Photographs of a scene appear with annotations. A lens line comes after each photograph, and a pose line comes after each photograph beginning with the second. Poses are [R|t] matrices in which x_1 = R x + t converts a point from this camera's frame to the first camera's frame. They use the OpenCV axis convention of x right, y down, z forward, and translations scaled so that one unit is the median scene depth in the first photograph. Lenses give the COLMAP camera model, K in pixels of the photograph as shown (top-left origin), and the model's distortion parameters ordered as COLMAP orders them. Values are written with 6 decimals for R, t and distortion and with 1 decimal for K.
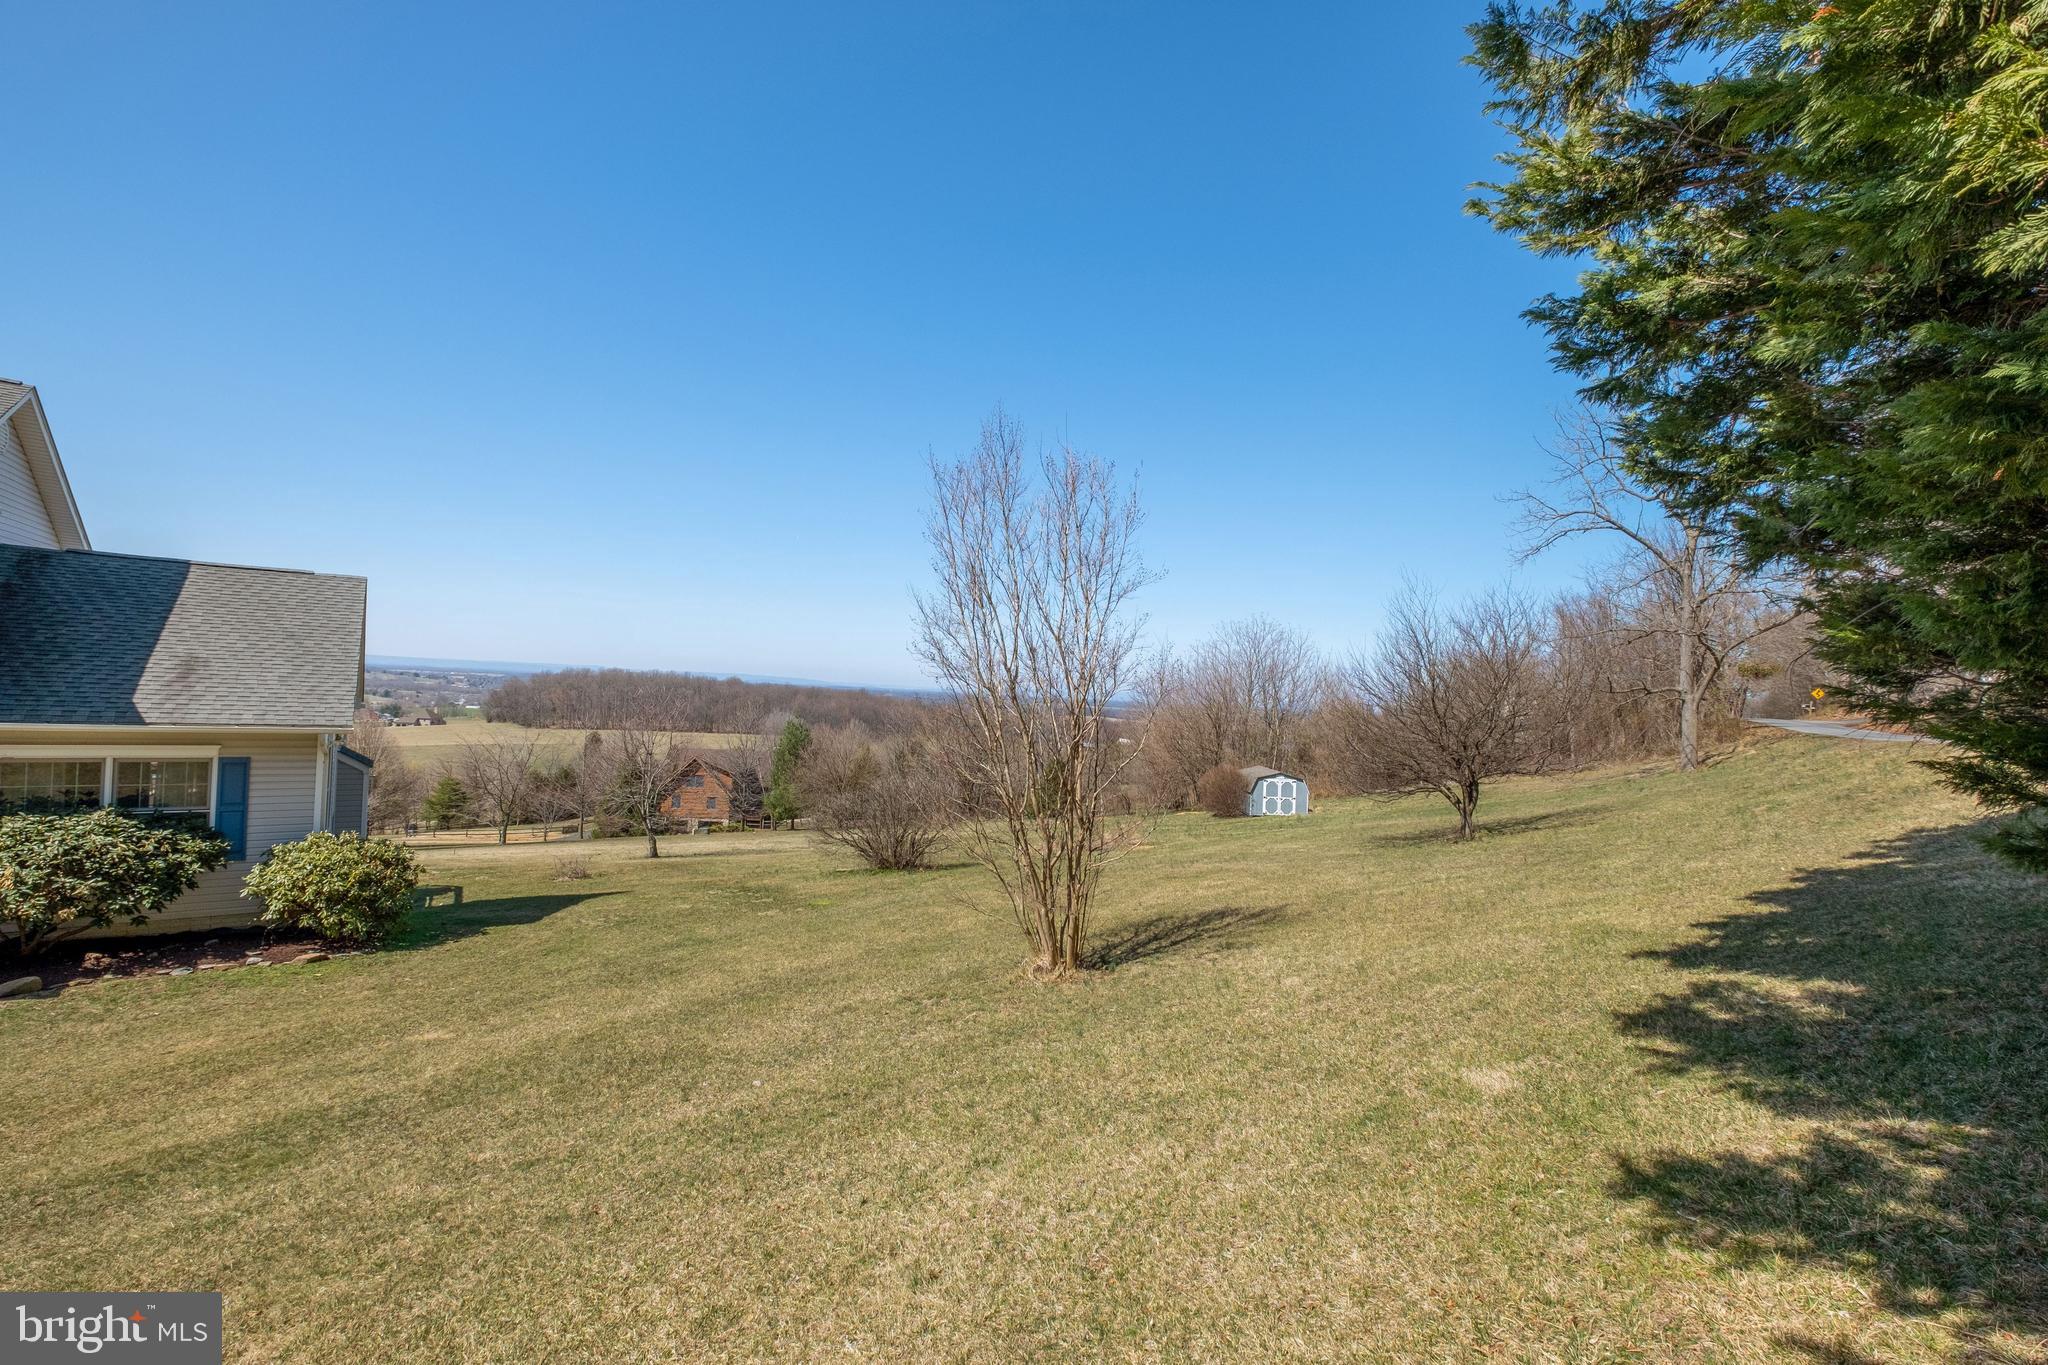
lens RADIAL K [[894.5, 0, 1036.2], [0, 894.5, 681.2], [0, 0, 1]] dist [-0.003577, -0.000920]
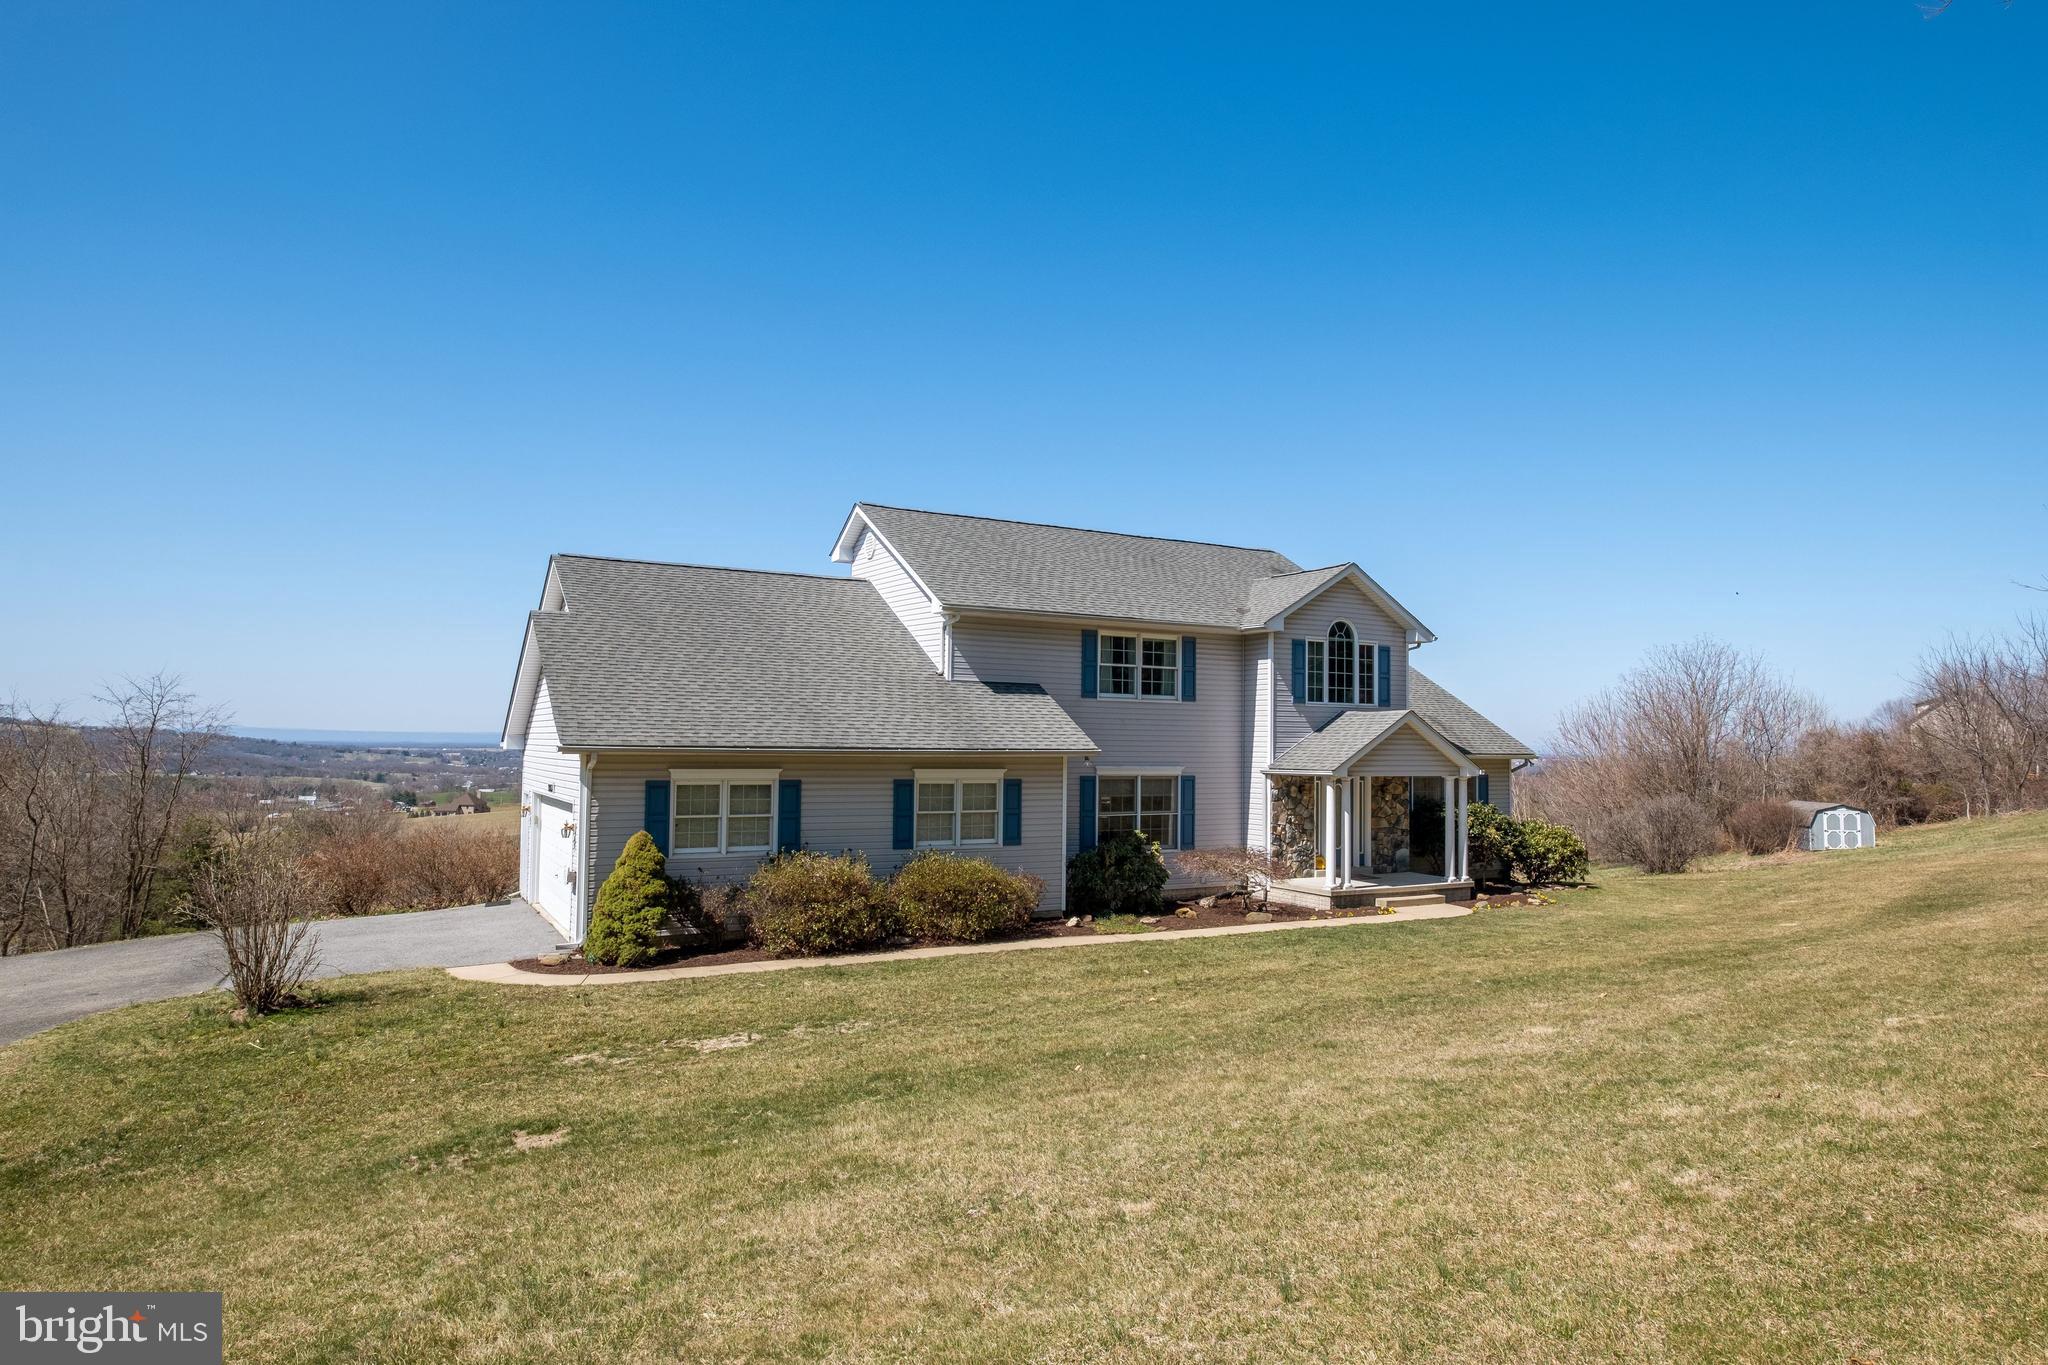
lens RADIAL K [[1202.2, 0, 1024.0], [0, 1202.2, 682.5], [0, 0, 1]] dist [-0.003962, 0.000657]
pose [[0.991813, -0.044389, -0.119737, -1.534426], [0.039223, 0.998209, -0.045162, -0.018905], [0.121527, 0.040095, 0.991778, -1.378272]]
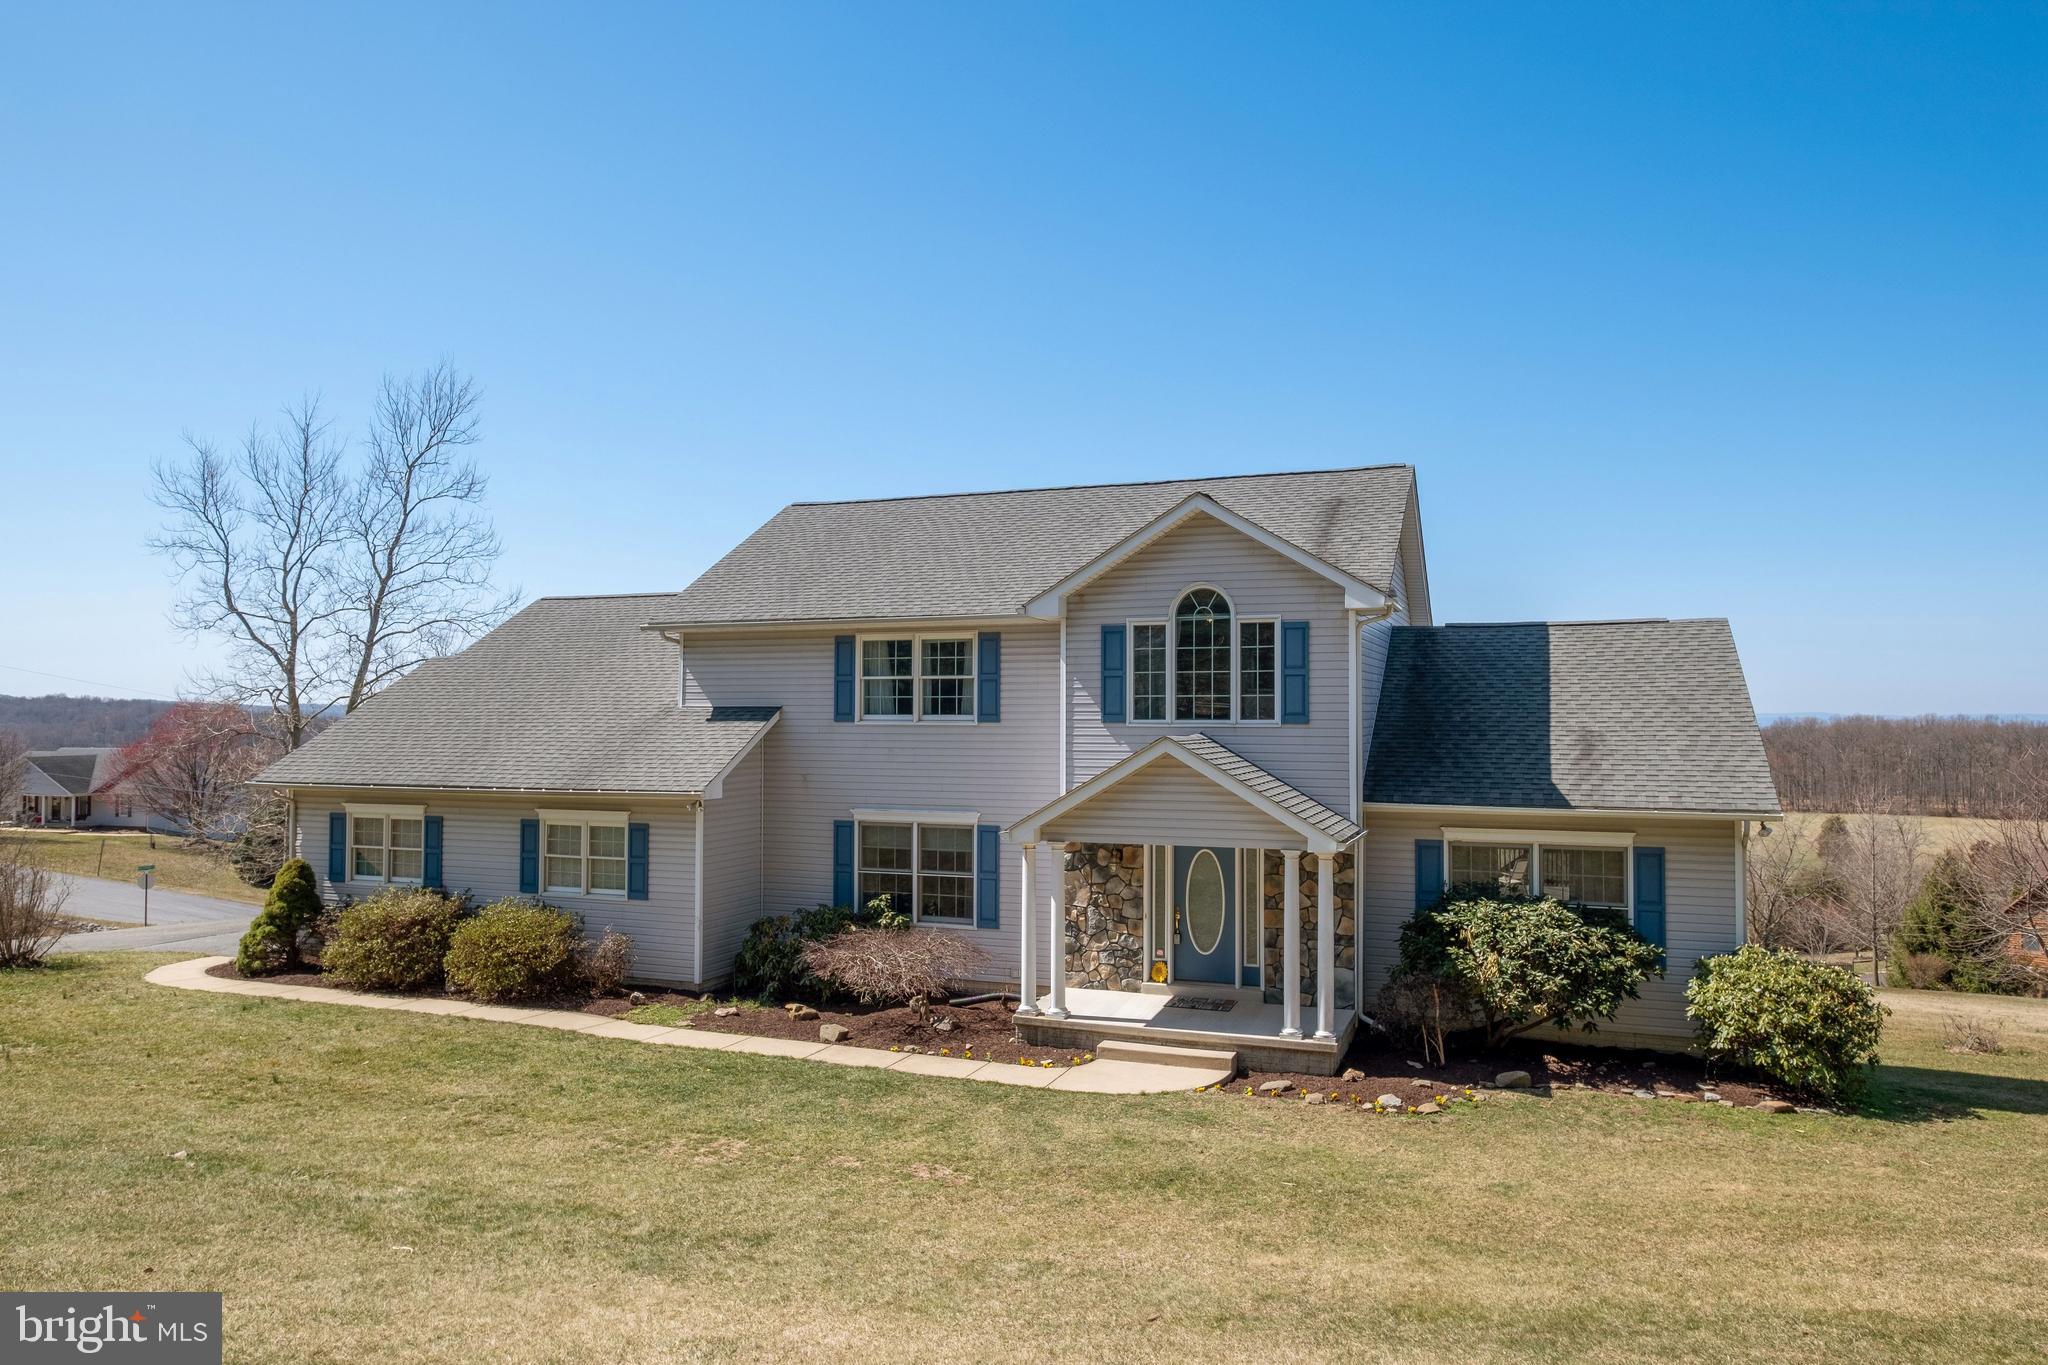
lens RADIAL K [[1330.2, 0, 1024.0], [0, 1330.2, 682.5], [0, 0, 1]] dist [0.003672, -0.000728]
pose [[0.539211, -0.072107, -0.839078, -0.152316], [0.035633, 0.997389, -0.062813, -0.013195], [0.841417, 0.003970, 0.540373, -0.193759]]
